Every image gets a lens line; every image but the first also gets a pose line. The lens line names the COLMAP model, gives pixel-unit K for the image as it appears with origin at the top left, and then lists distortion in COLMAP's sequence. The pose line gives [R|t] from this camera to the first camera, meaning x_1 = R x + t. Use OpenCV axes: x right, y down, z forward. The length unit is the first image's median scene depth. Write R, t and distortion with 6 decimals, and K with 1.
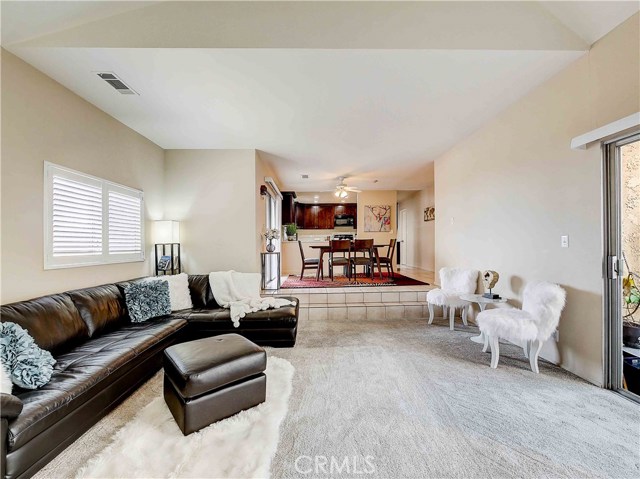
lens RADIAL K [[279.6, 0, 320.5], [0, 279.6, 256.6], [0, 0, 1]] dist [-0.000595, -0.000502]
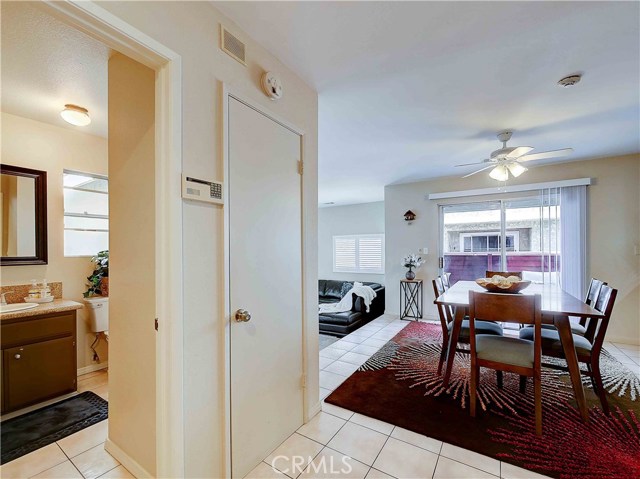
lens RADIAL K [[275.5, 0, 320.5], [0, 275.5, 249.7], [0, 0, 1]] dist [0.000647, -0.000137]
pose [[-0.565501, 0.021001, -0.824480, 0.484479], [-0.015428, 0.999231, 0.036035, -0.093797], [0.824603, 0.033098, -0.564742, 0.810250]]
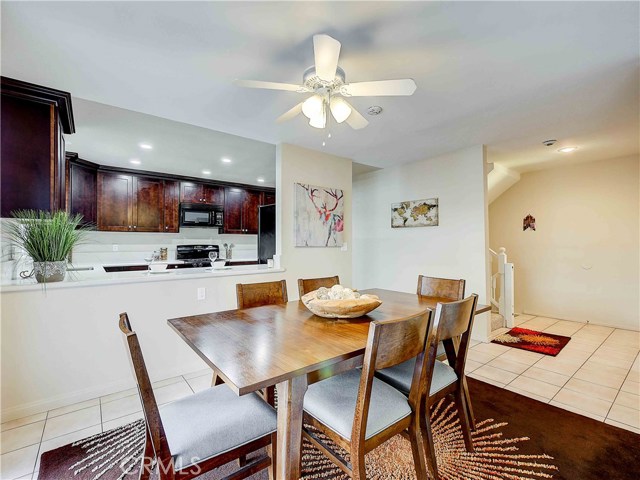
lens RADIAL K [[298.0, 0, 320.0], [0, 298.0, 240.0], [0, 0, 1]] dist [0.001106, -0.000353]
pose [[0.801104, 0.018314, 0.598245, -0.072499], [0.016918, 0.998440, -0.053220, -0.075231], [-0.598286, 0.052756, 0.799544, 0.634180]]
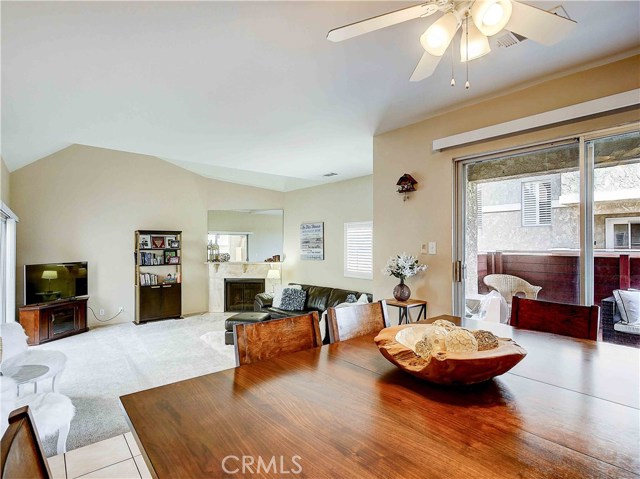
lens RADIAL K [[333.2, 0, 320.0], [0, 333.2, 239.5], [0, 0, 1]] dist [0.001798, -0.000124]
pose [[-0.787308, 0.009764, -0.616483, 0.204881], [-0.011660, 0.999460, 0.030721, -0.093380], [0.616450, 0.031375, -0.786769, 0.884123]]
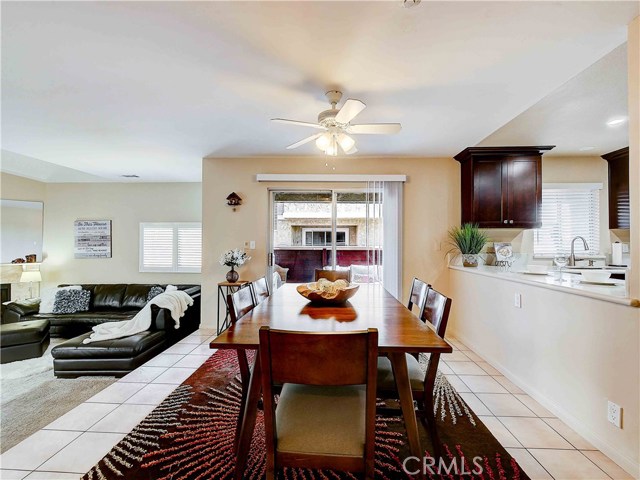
lens RADIAL K [[273.5, 0, 320.0], [0, 273.5, 240.0], [0, 0, 1]] dist [0.000019, -0.000040]
pose [[-0.081883, 0.005555, -0.996626, 0.326893], [-0.044282, 0.998977, 0.009206, -0.091064], [0.995658, 0.044887, -0.081553, 0.815304]]
